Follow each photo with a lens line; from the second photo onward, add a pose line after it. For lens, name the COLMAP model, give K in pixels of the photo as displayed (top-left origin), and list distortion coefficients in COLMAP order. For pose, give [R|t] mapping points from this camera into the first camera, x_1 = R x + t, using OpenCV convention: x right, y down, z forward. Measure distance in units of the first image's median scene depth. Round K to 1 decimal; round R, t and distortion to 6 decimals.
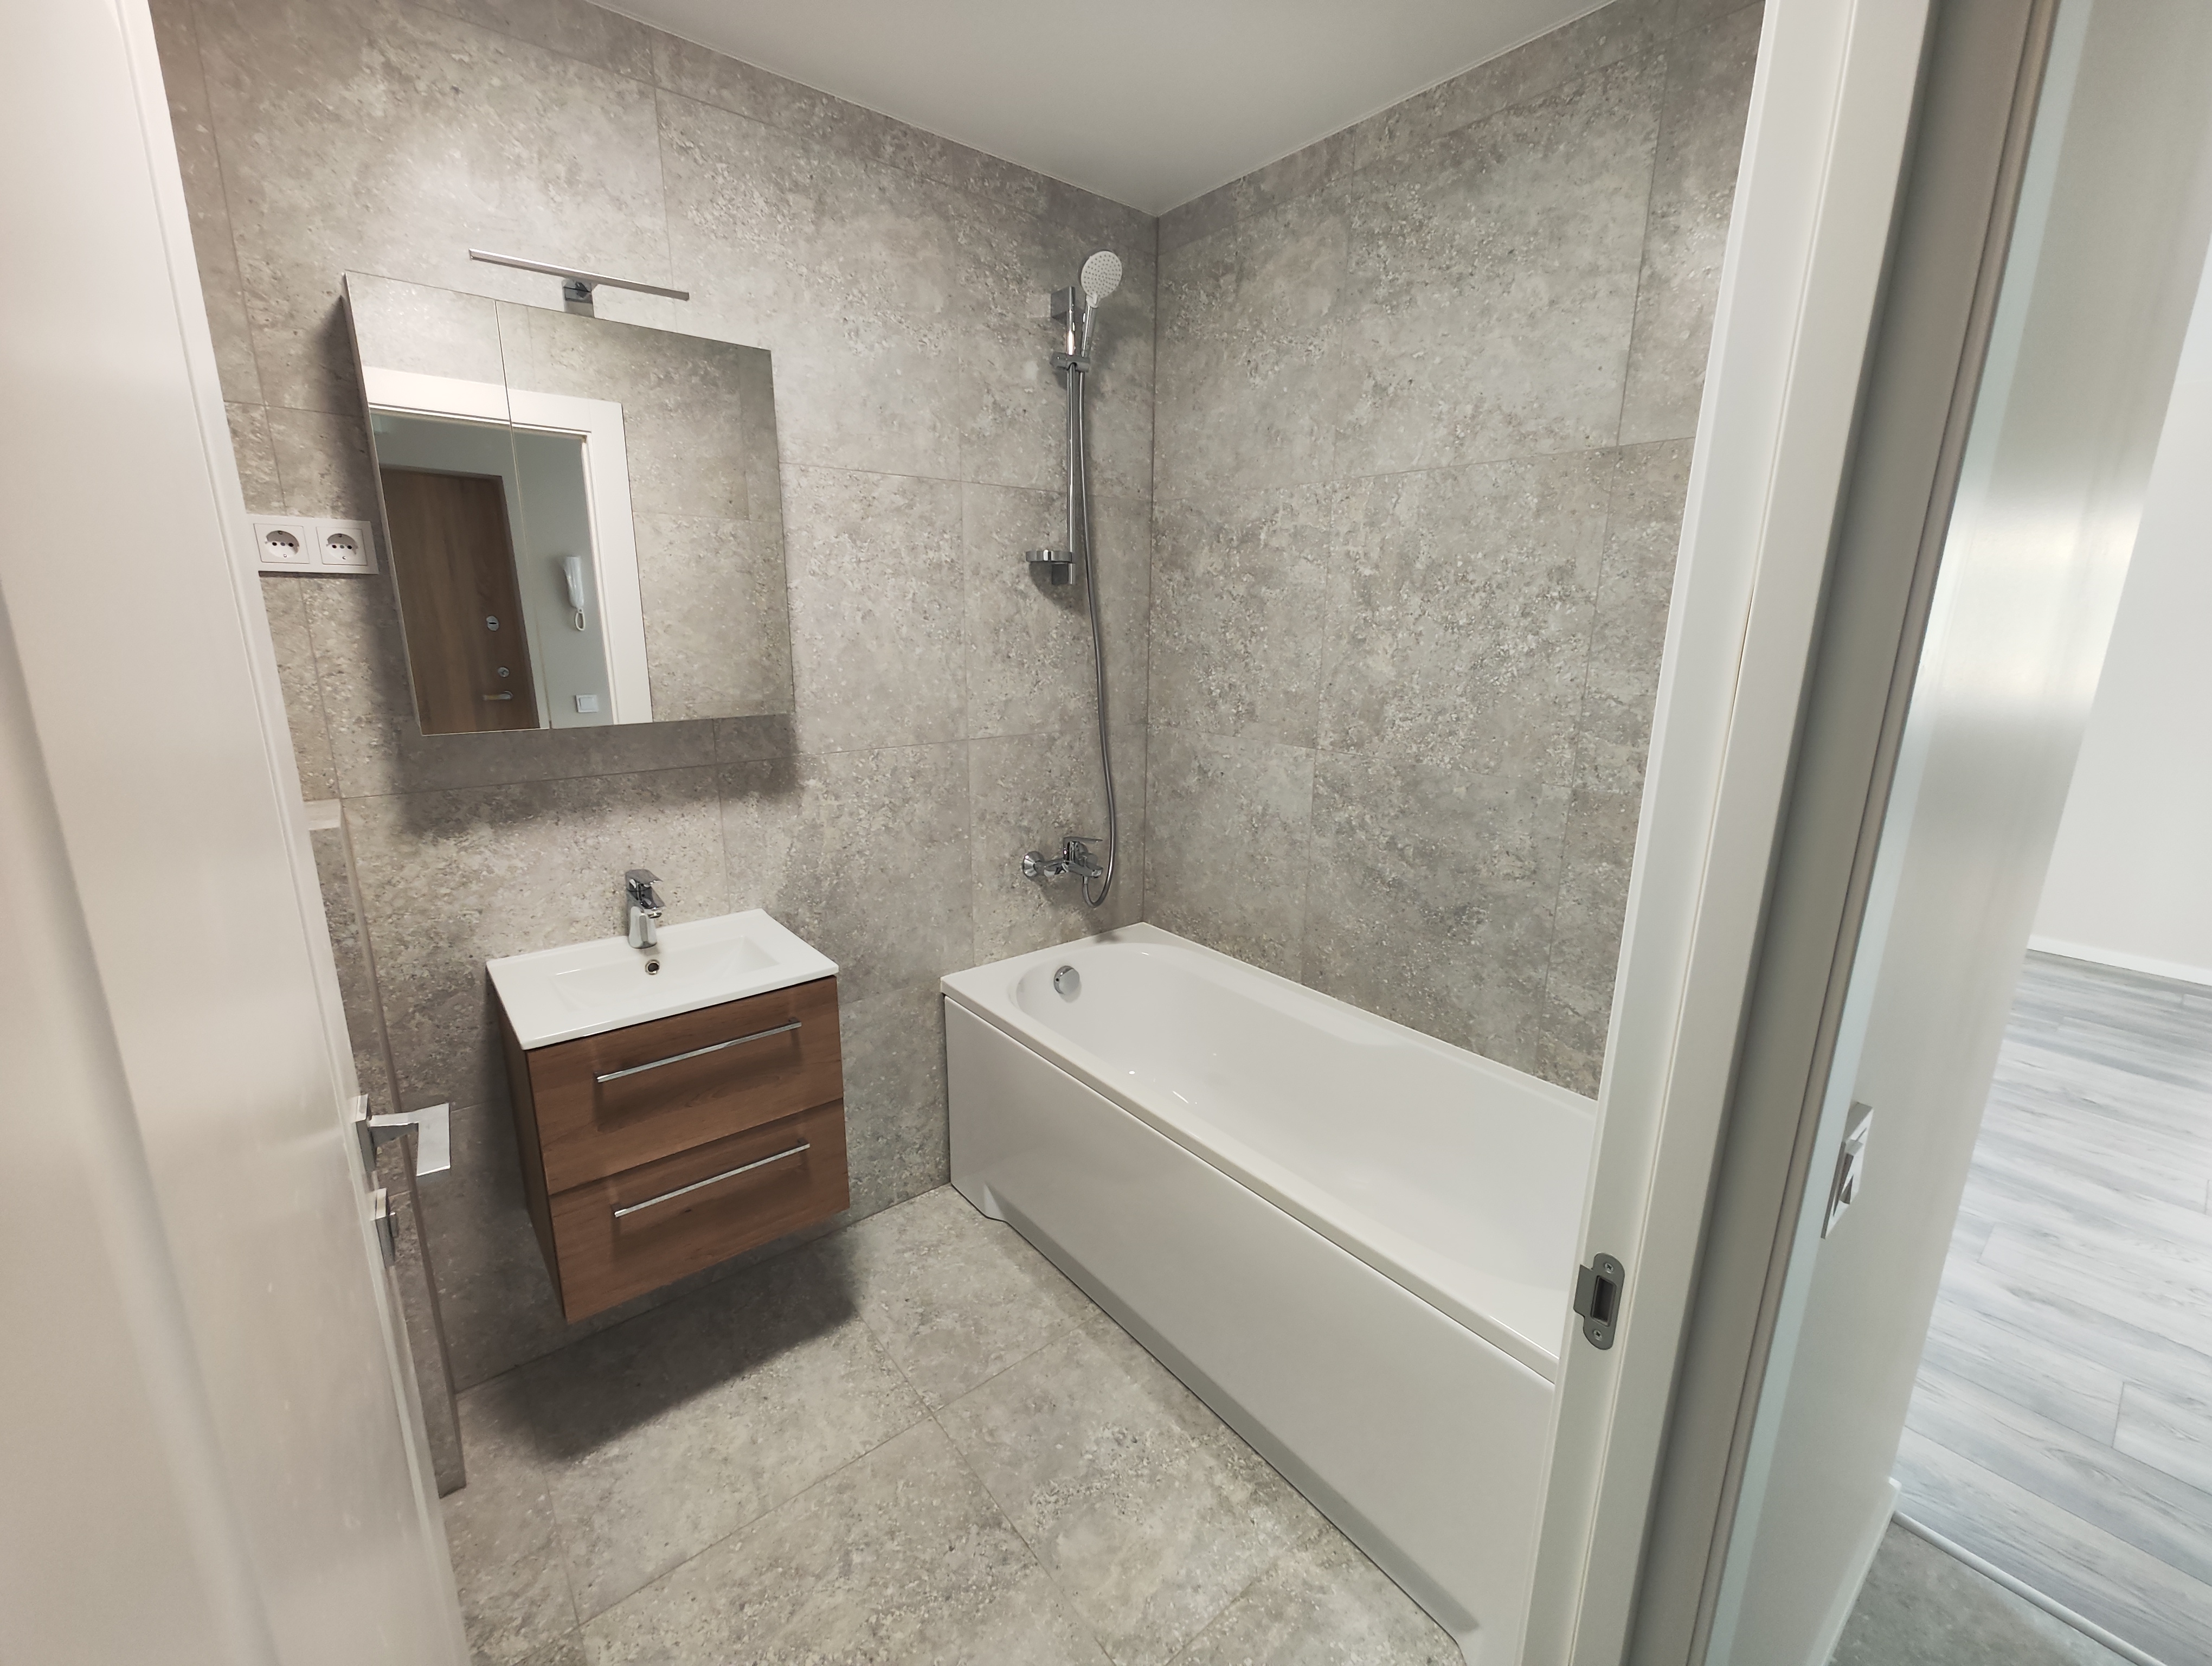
lens RADIAL K [[918.9, 0, 1100.2], [0, 918.9, 841.2], [0, 0, 1]] dist [0.007797, -0.003023]
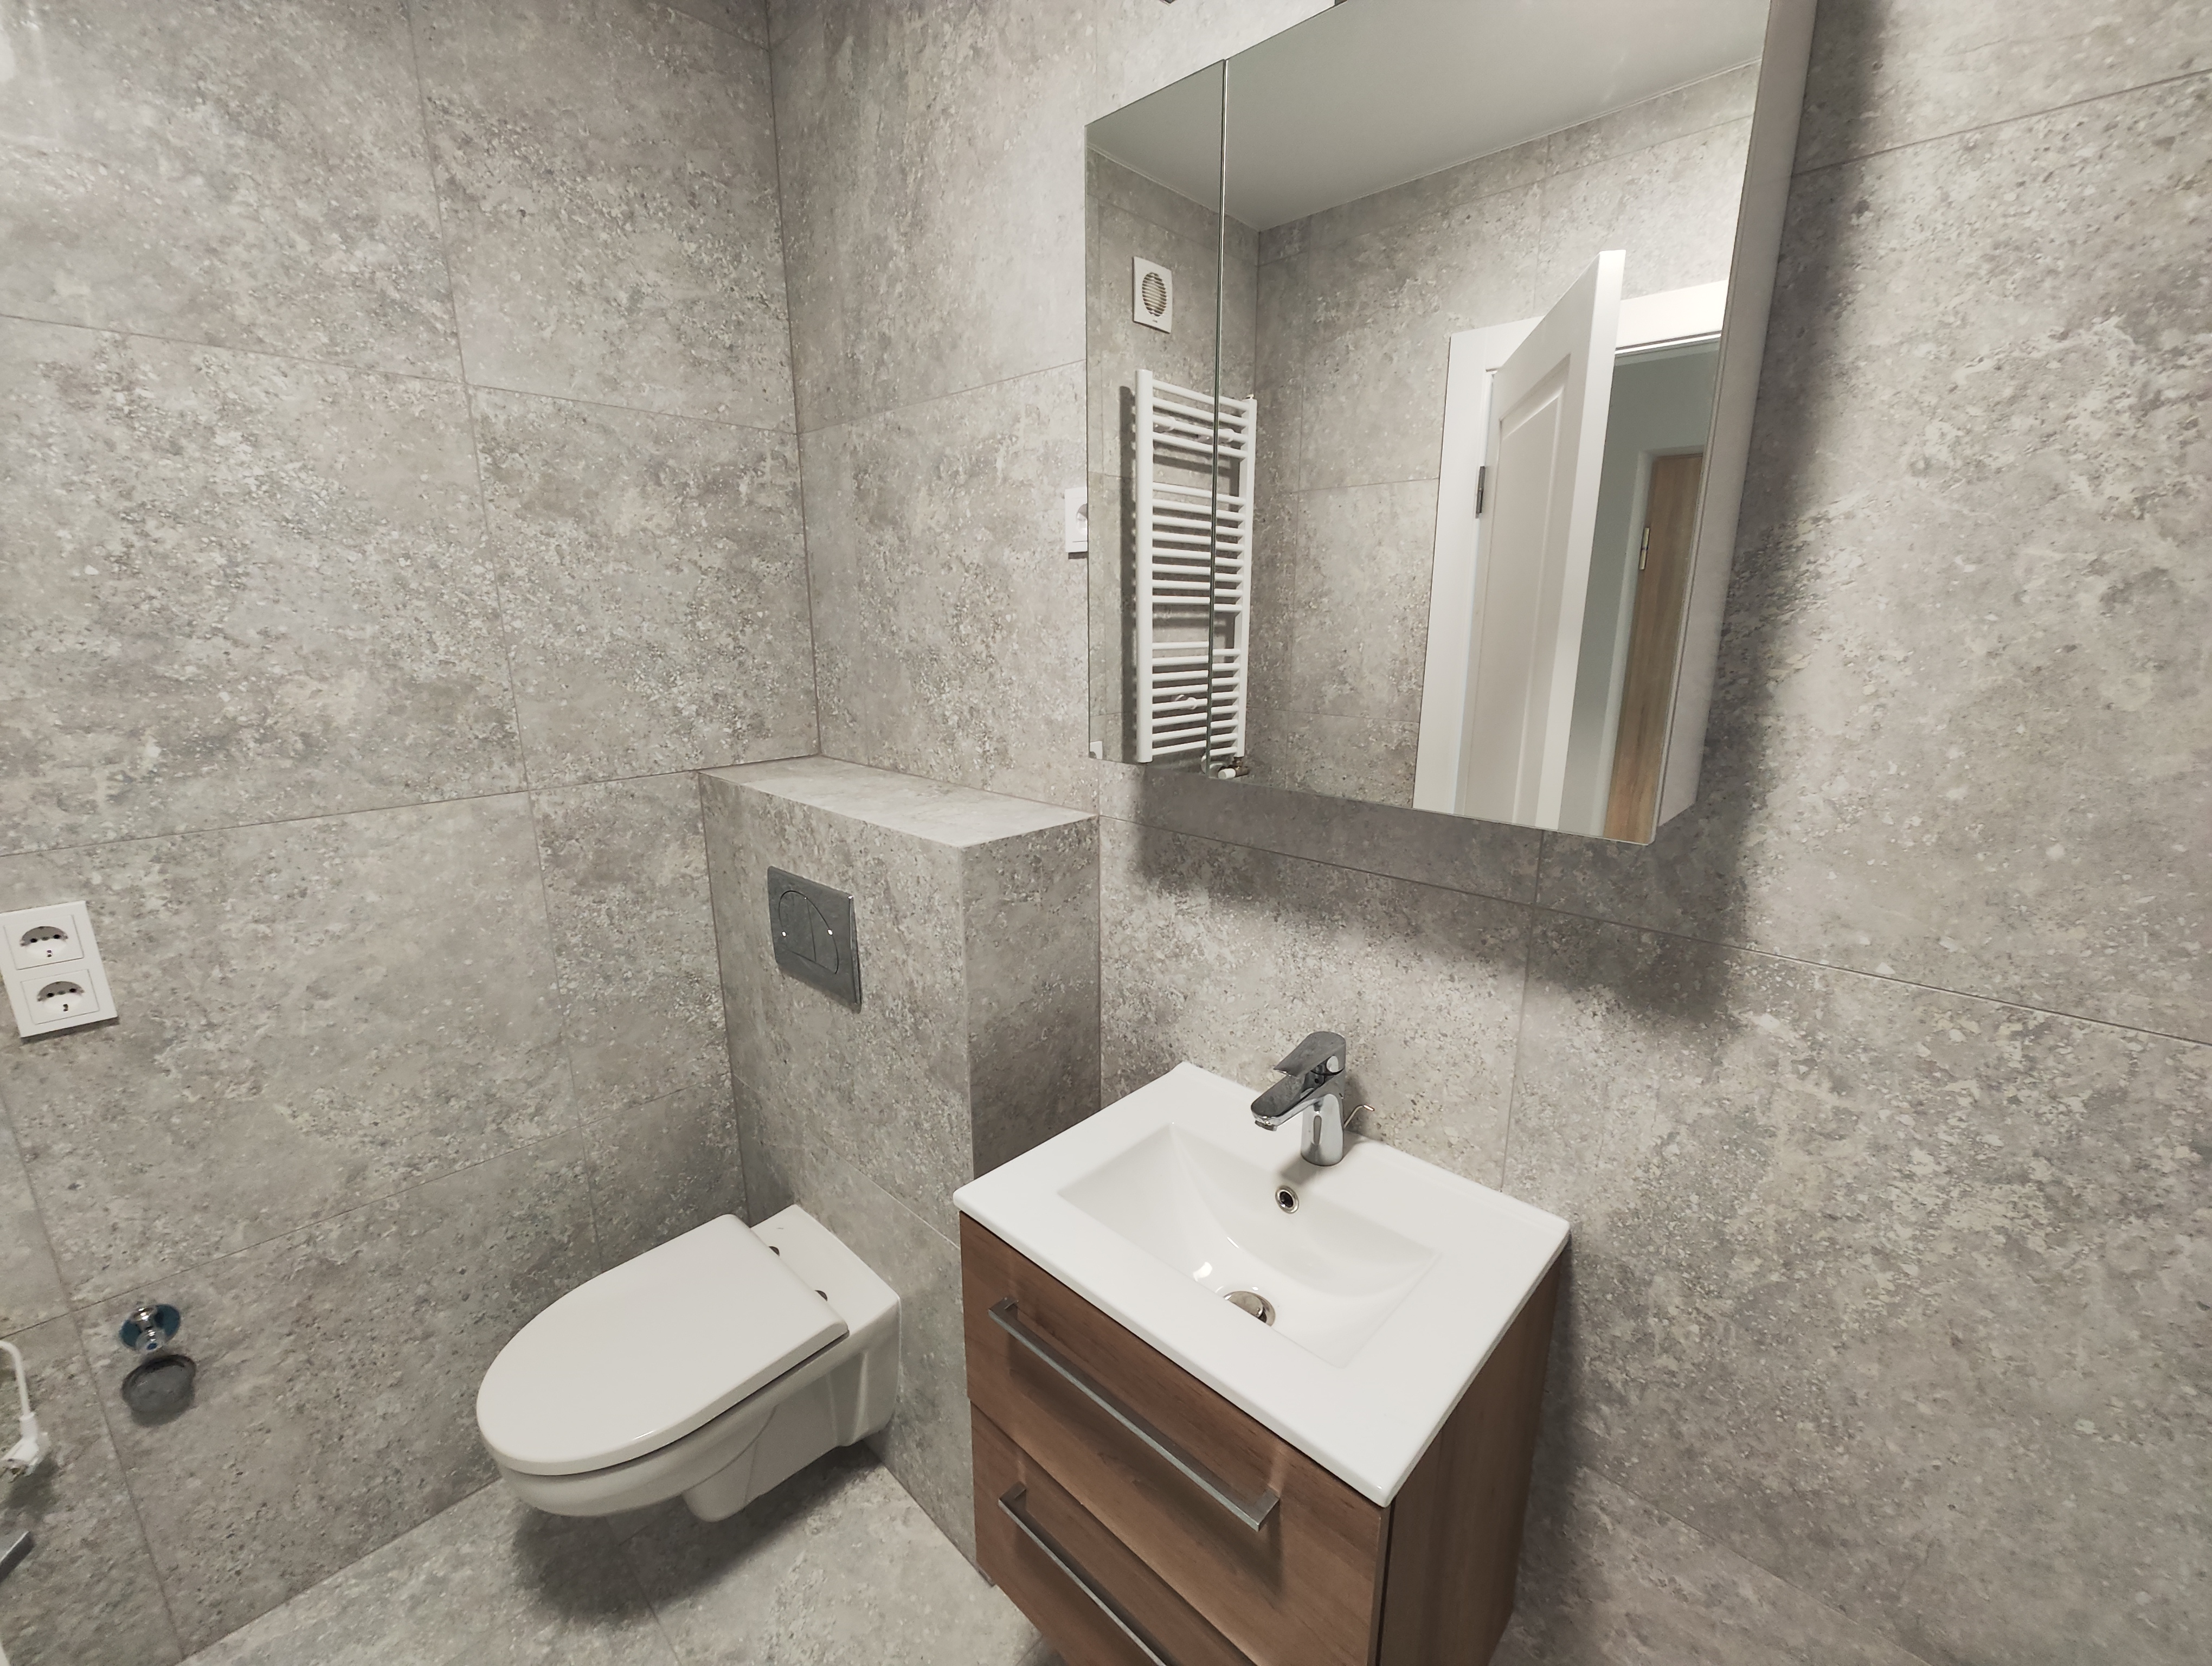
lens RADIAL K [[918.9, 0, 1106.4], [0, 918.9, 830.0], [0, 0, 1]] dist [0.007797, -0.003023]
pose [[0.134316, 0.227314, -0.964514, 0.008604], [-0.236644, 0.952530, 0.191535, -0.183152], [0.962267, 0.202520, 0.181733, 0.785732]]
